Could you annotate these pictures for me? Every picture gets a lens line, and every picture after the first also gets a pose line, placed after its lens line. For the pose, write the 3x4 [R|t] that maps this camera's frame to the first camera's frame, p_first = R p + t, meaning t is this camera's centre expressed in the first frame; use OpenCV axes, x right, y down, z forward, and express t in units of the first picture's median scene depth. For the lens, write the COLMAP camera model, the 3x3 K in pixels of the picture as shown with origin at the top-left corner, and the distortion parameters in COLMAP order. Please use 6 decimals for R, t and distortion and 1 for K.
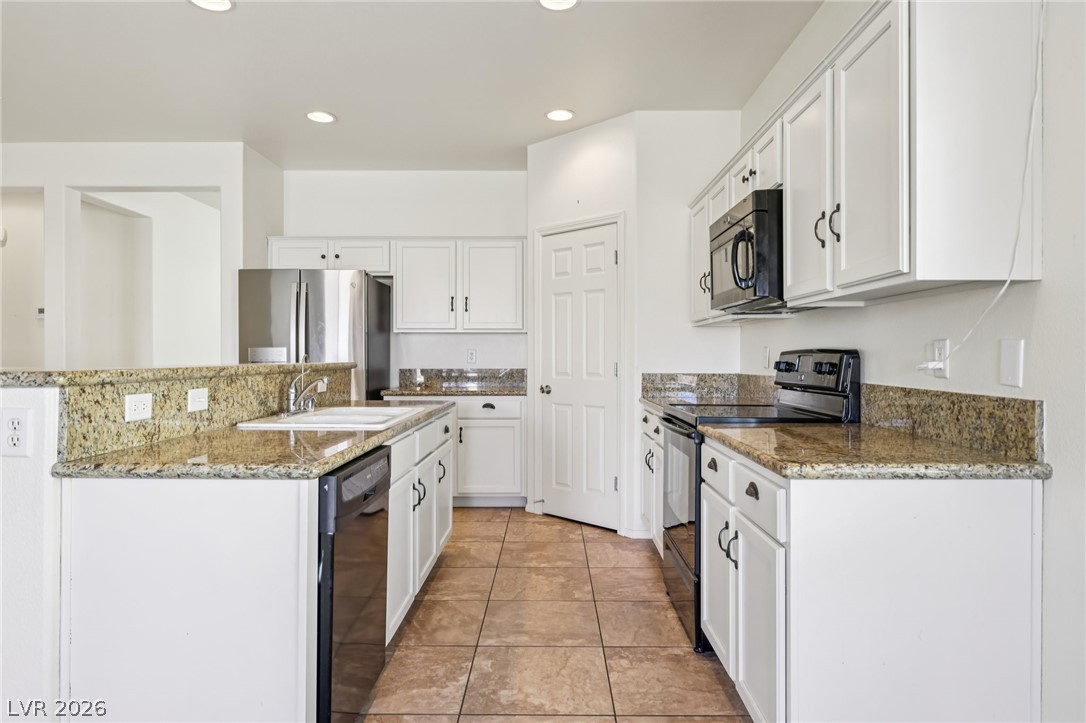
lens RADIAL K [[670.5, 0, 547.1], [0, 670.5, 355.7], [0, 0, 1]] dist [-0.002997, -0.000233]
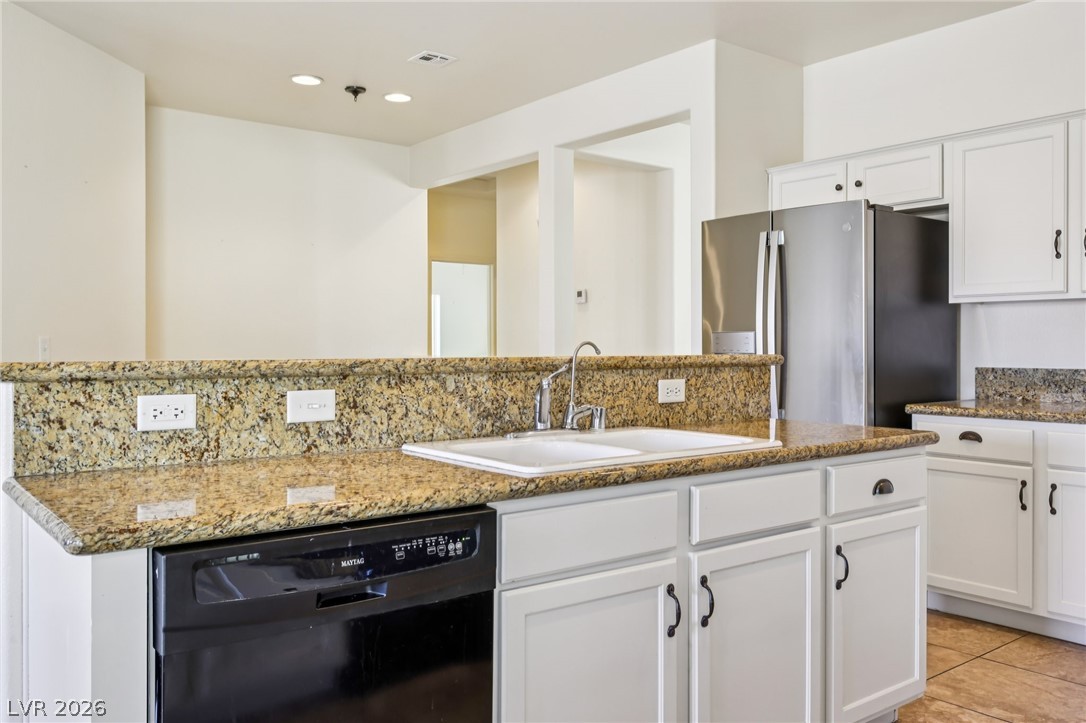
lens RADIAL K [[896.9, 0, 542.0], [0, 896.9, 347.4], [0, 0, 1]] dist [0.002564, -0.008547]
pose [[0.621828, 0.000293, -0.783154, 0.338843], [0.001341, 0.999998, 0.001440, 0.002867], [0.783153, -0.001946, 0.621826, 0.558066]]
